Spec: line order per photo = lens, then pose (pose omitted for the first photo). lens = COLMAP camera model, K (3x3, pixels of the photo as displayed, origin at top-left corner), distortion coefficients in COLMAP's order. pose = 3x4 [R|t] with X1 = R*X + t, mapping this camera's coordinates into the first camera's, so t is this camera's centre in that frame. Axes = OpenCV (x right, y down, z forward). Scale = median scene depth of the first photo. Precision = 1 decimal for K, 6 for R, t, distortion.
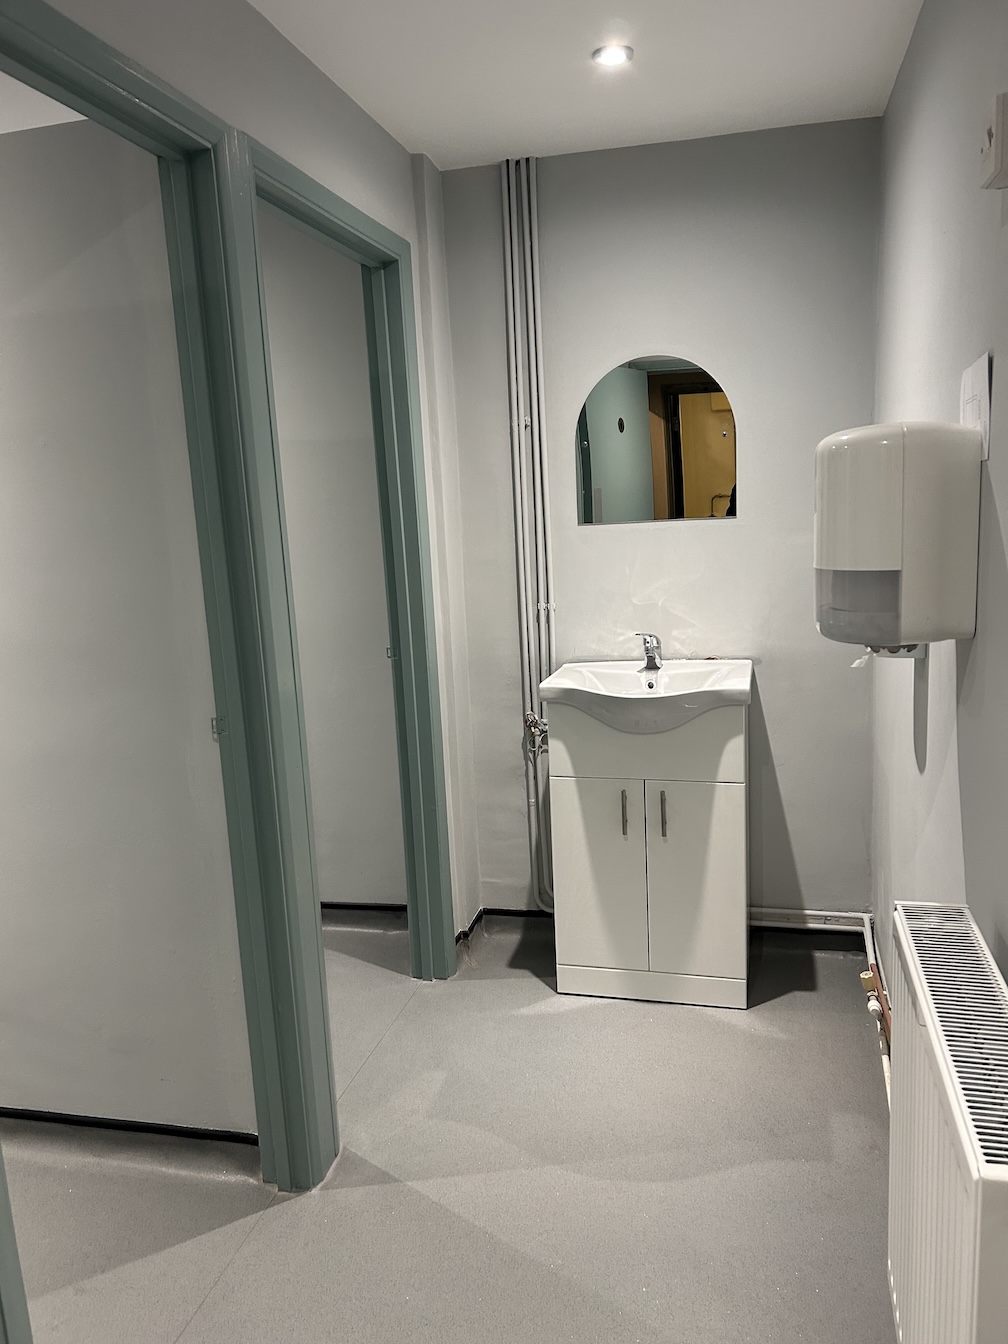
lens RADIAL K [[1021.1, 0, 496.1], [0, 1021.1, 667.9], [0, 0, 1]] dist [0.062161, -0.063344]
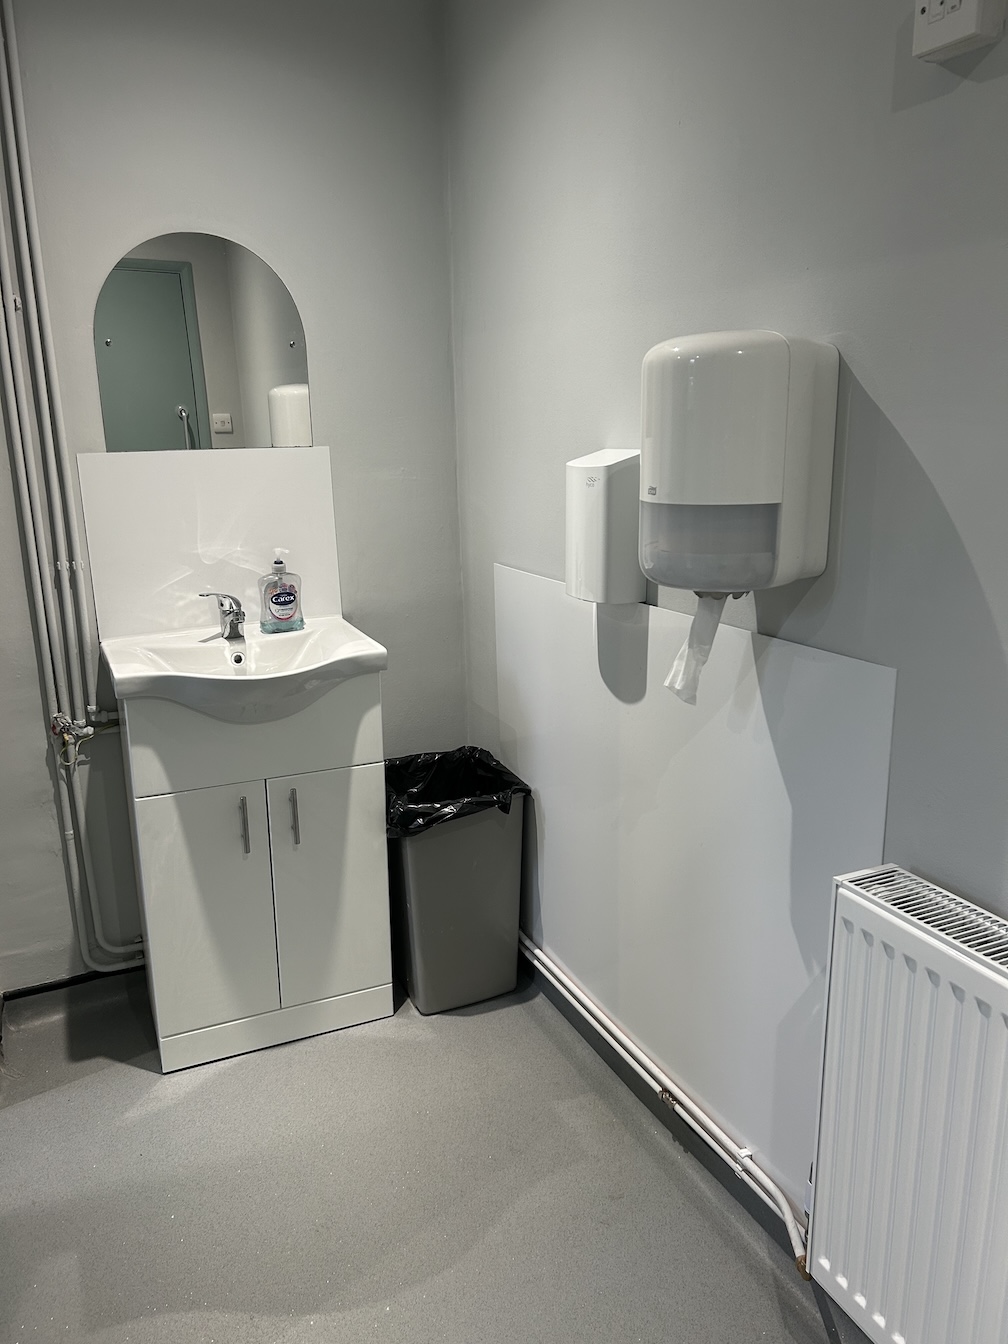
lens RADIAL K [[1021.1, 0, 507.5], [0, 1021.1, 679.6], [0, 0, 1]] dist [0.062161, -0.063344]
pose [[0.777158, -0.124312, 0.616905, -0.175836], [0.082071, 0.991944, 0.096495, -0.026361], [-0.623931, -0.024362, 0.781100, 0.245916]]
